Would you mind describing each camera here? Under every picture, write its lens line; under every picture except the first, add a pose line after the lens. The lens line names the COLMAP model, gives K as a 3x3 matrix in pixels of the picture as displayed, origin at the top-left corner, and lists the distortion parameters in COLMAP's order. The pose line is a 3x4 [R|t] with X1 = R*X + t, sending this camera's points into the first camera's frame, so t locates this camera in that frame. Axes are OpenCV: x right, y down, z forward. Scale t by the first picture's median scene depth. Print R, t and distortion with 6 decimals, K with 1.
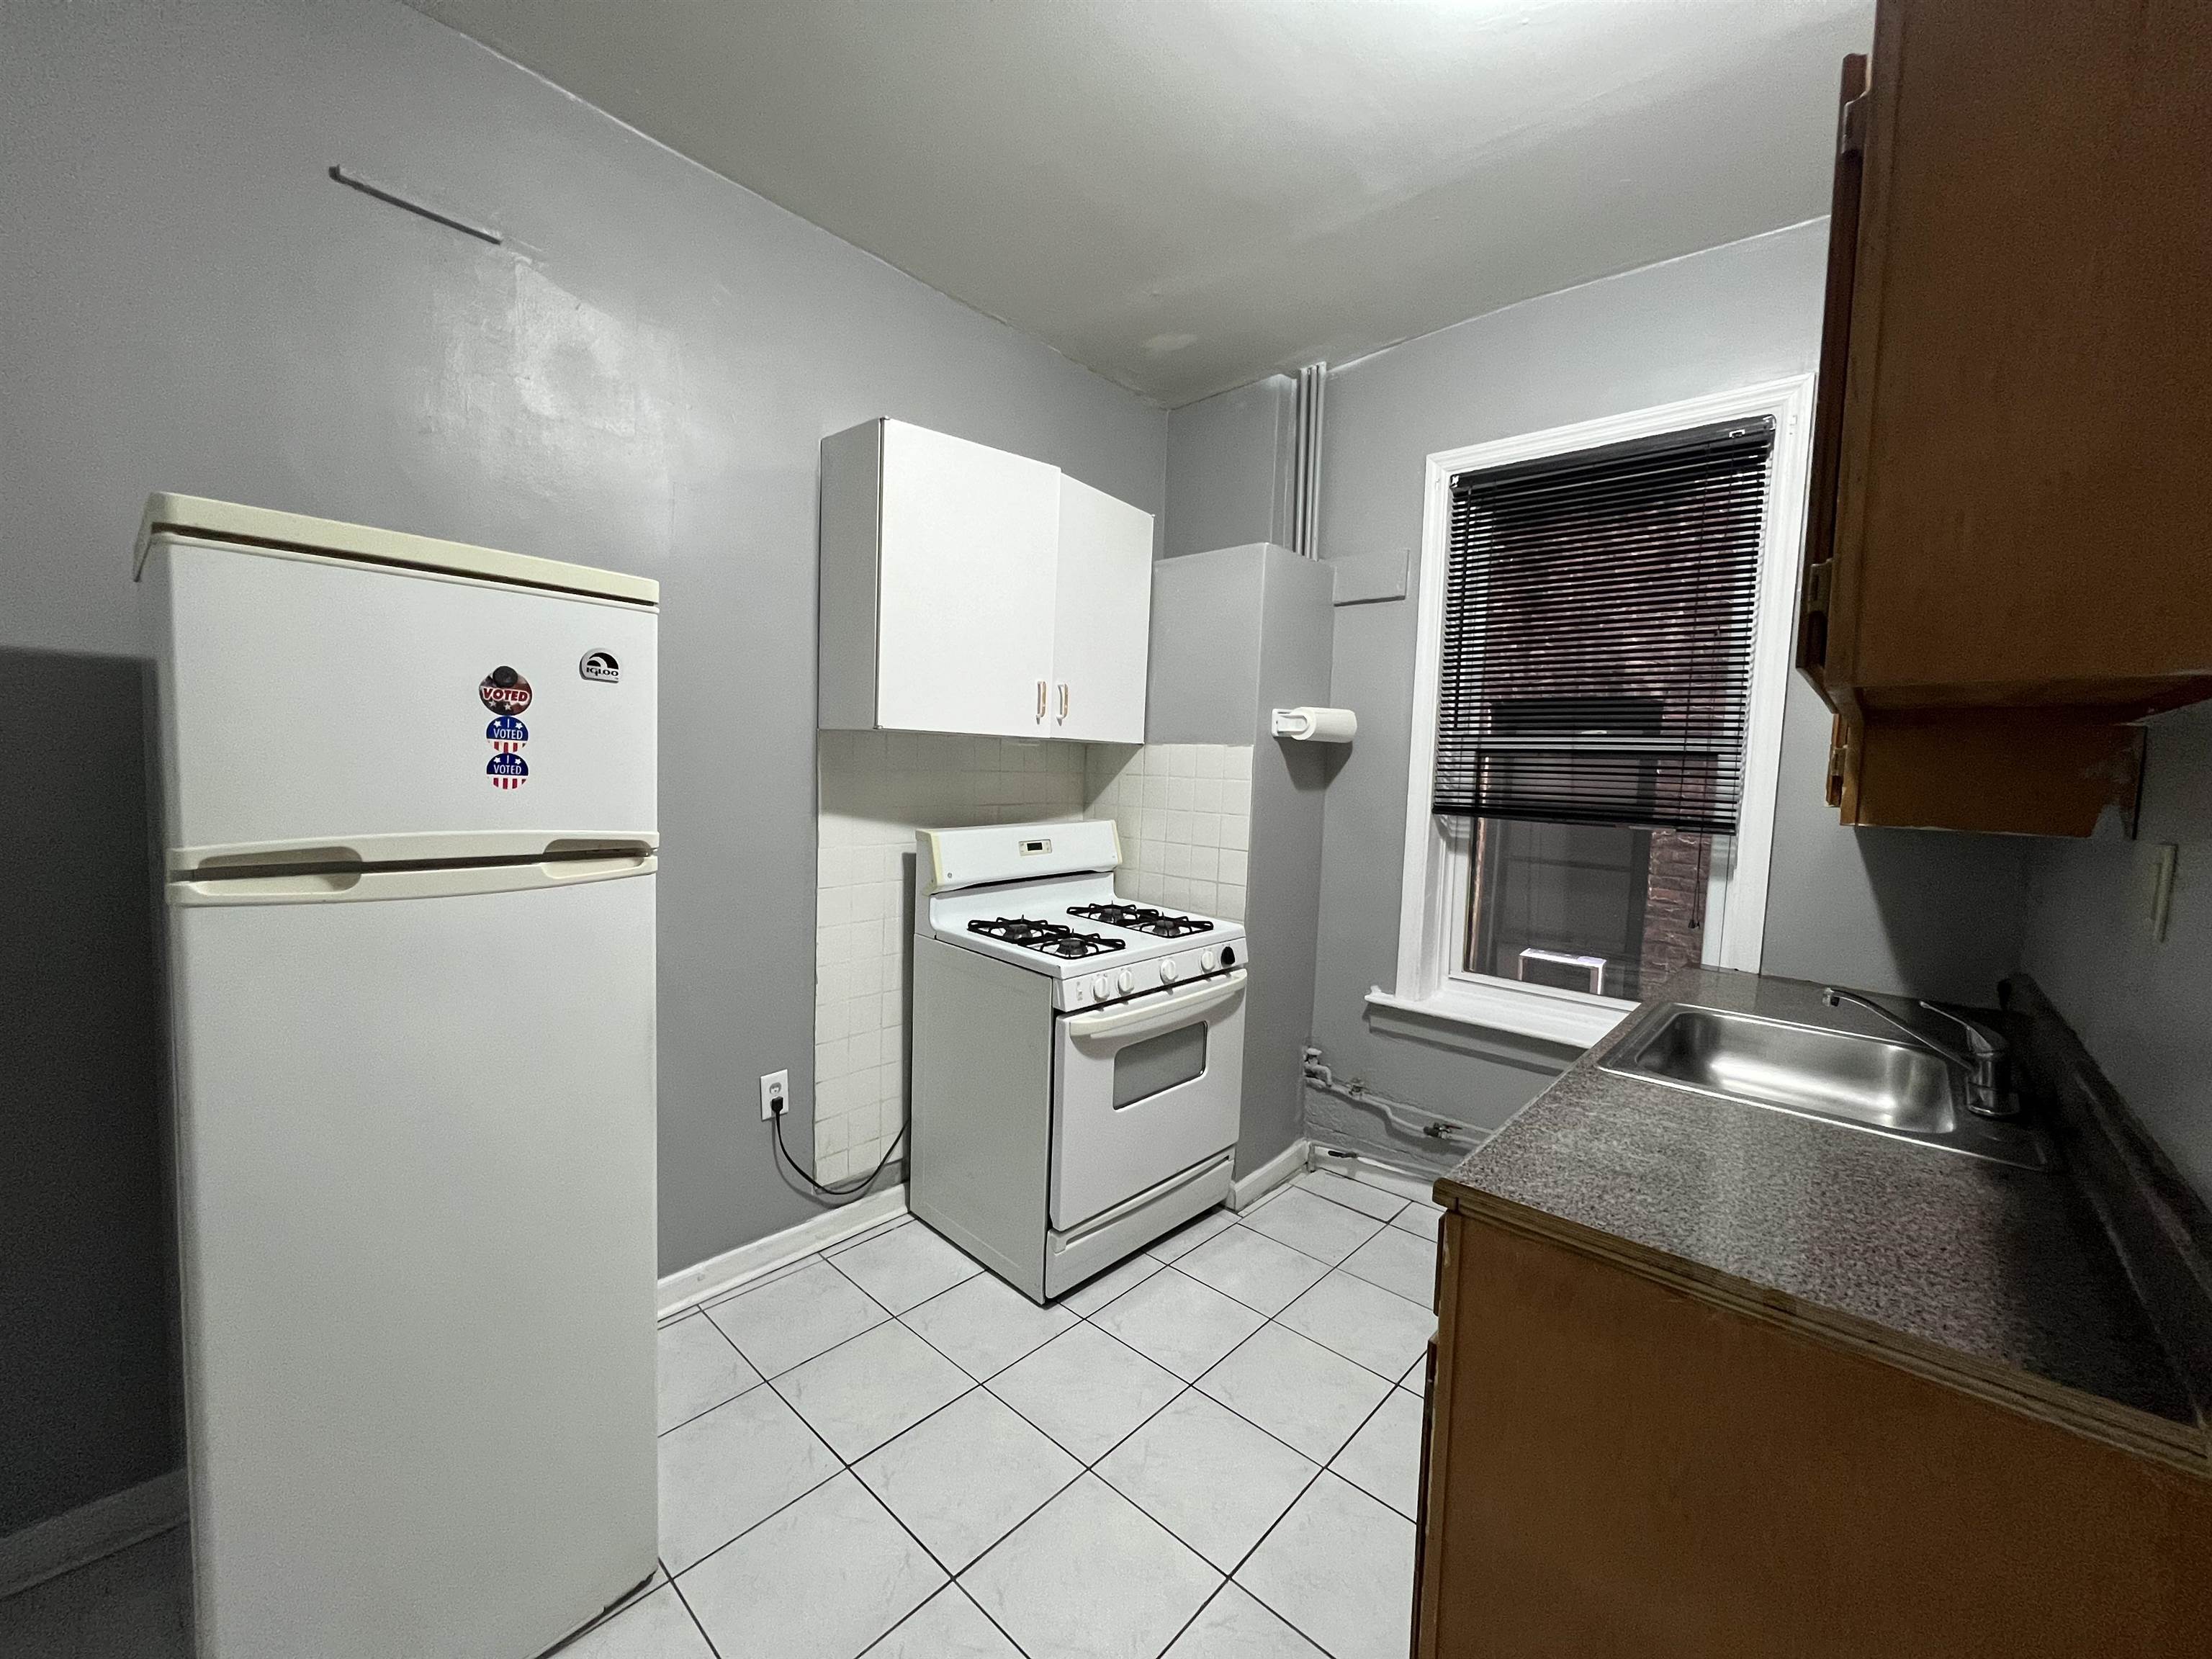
lens RADIAL K [[882.7, 0, 1109.3], [0, 882.7, 827.5], [0, 0, 1]] dist [-0.001400, 0.000131]
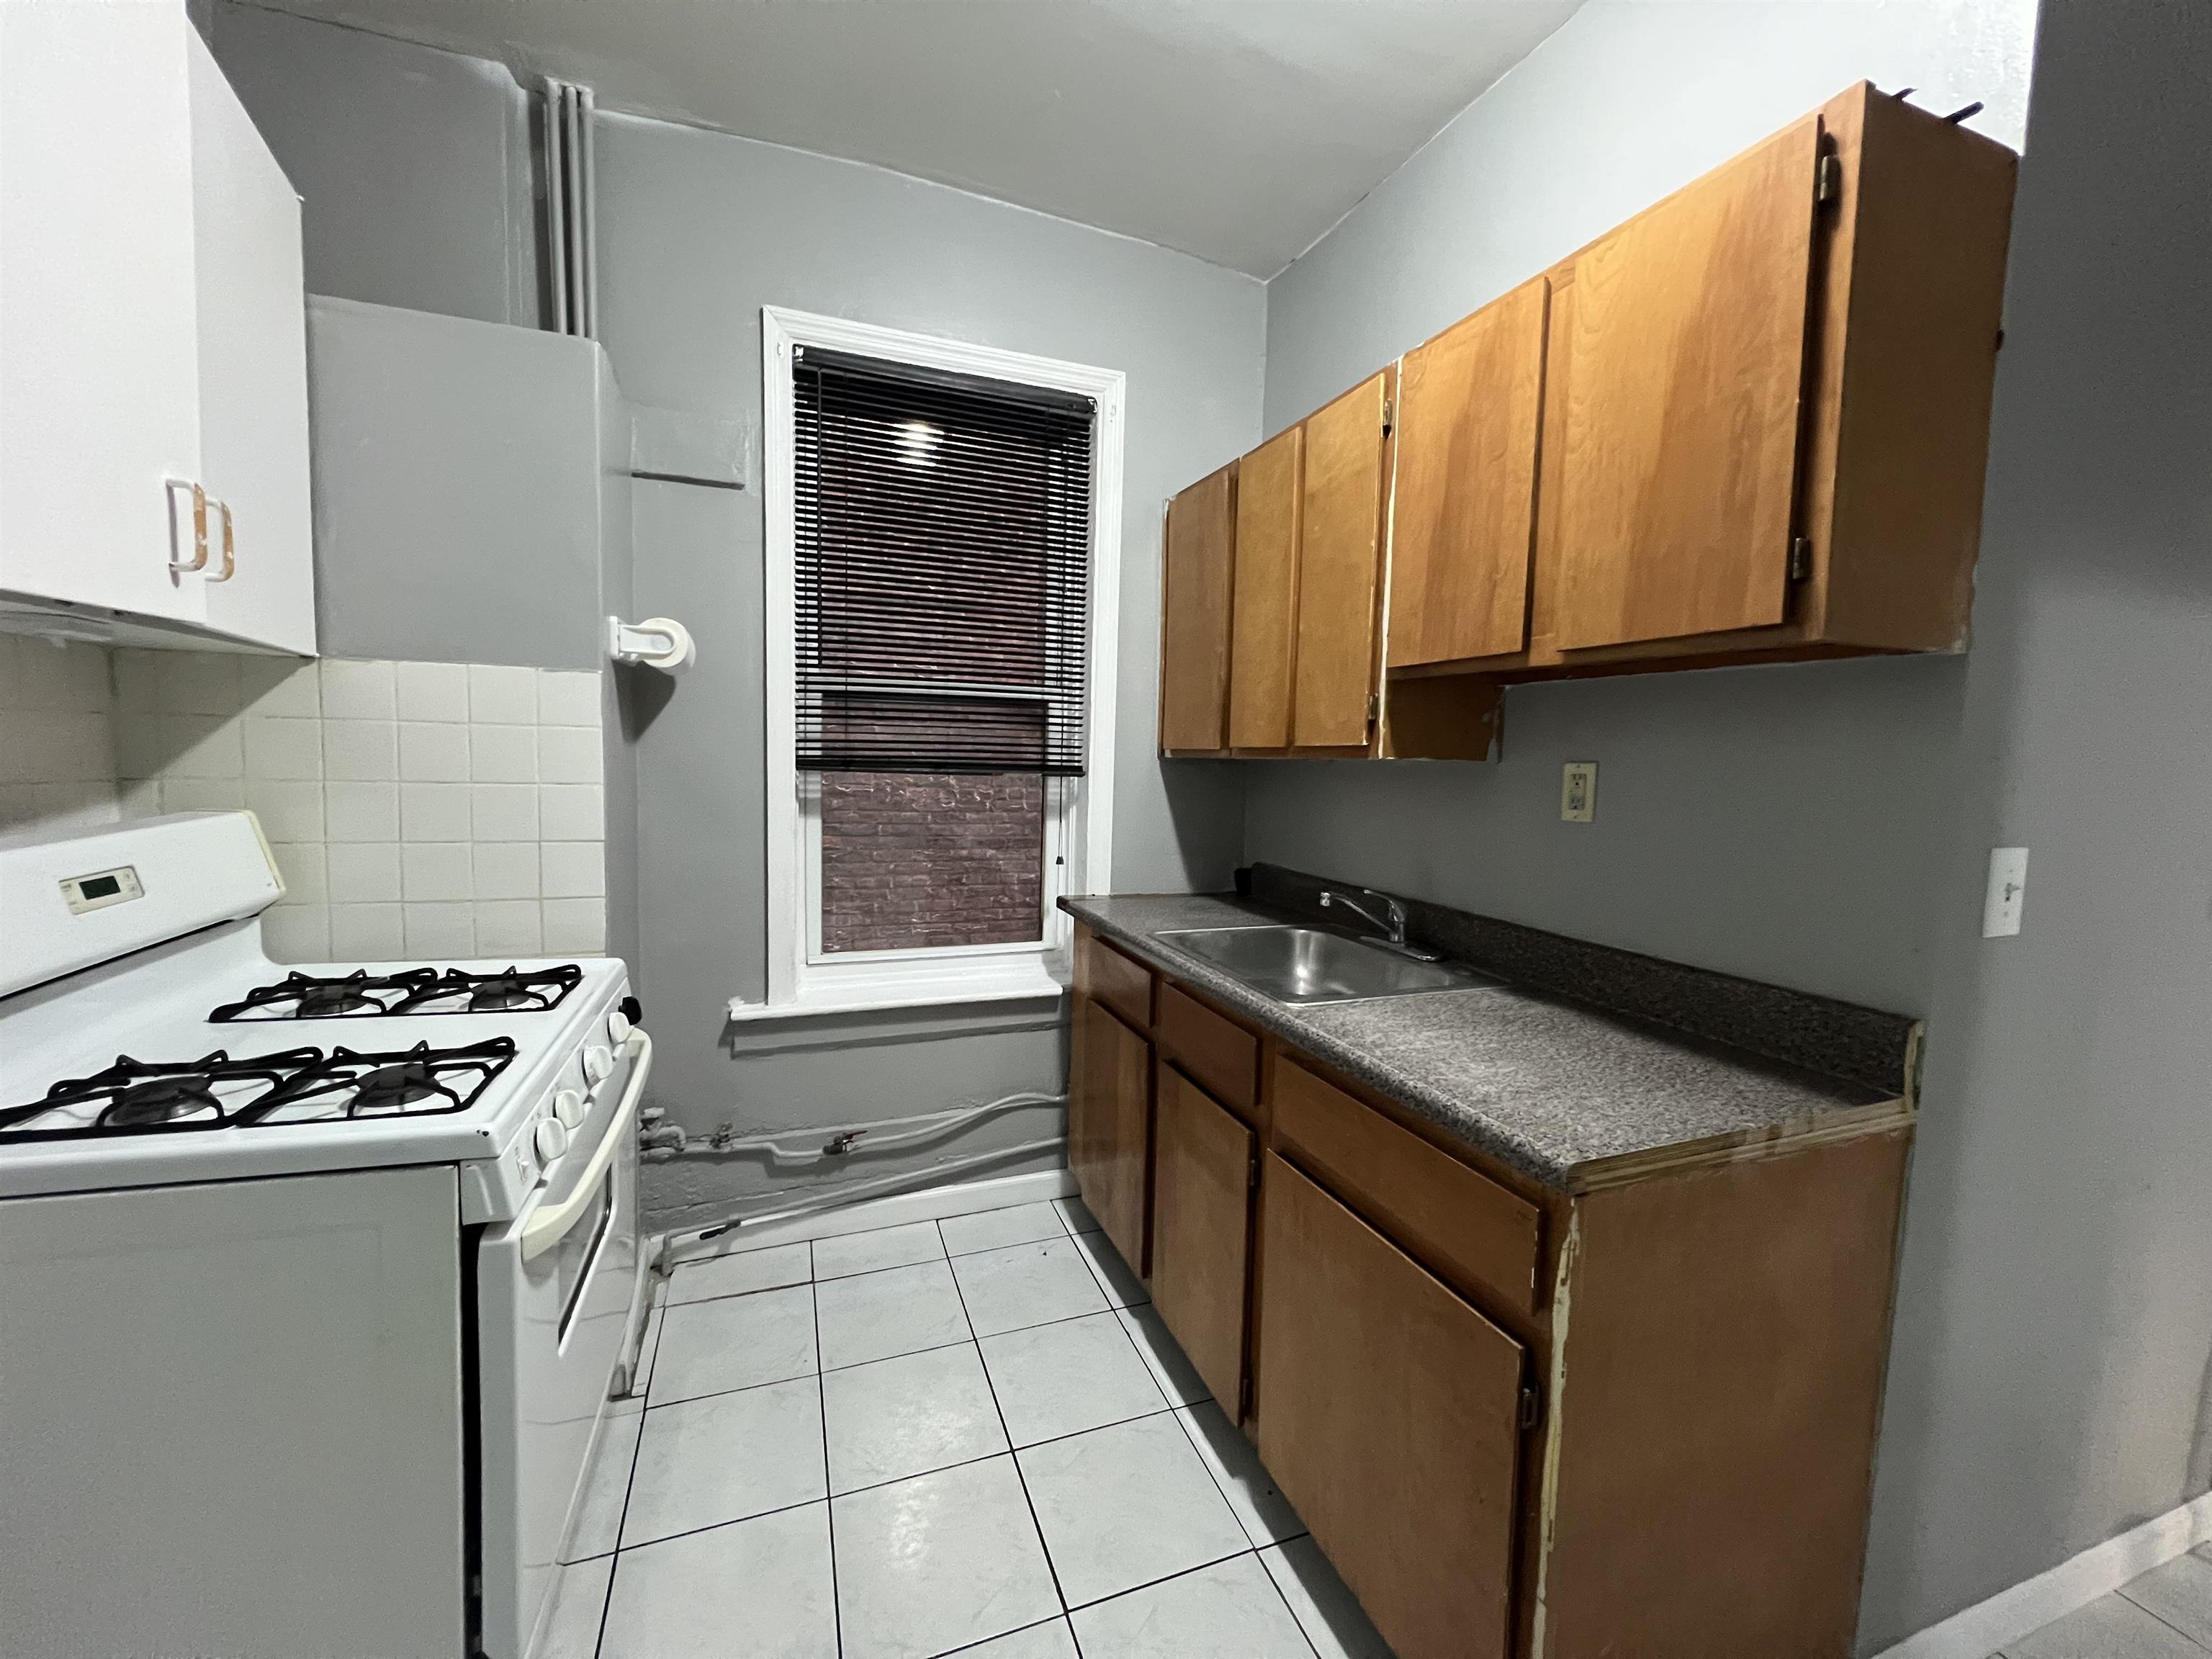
lens RADIAL K [[882.7, 0, 1110.3], [0, 882.7, 825.0], [0, 0, 1]] dist [-0.001400, 0.000131]
pose [[0.460665, -0.097133, 0.882243, -0.217898], [0.053975, 0.995220, 0.081388, -0.015226], [-0.885932, 0.010127, 0.463706, 0.368298]]
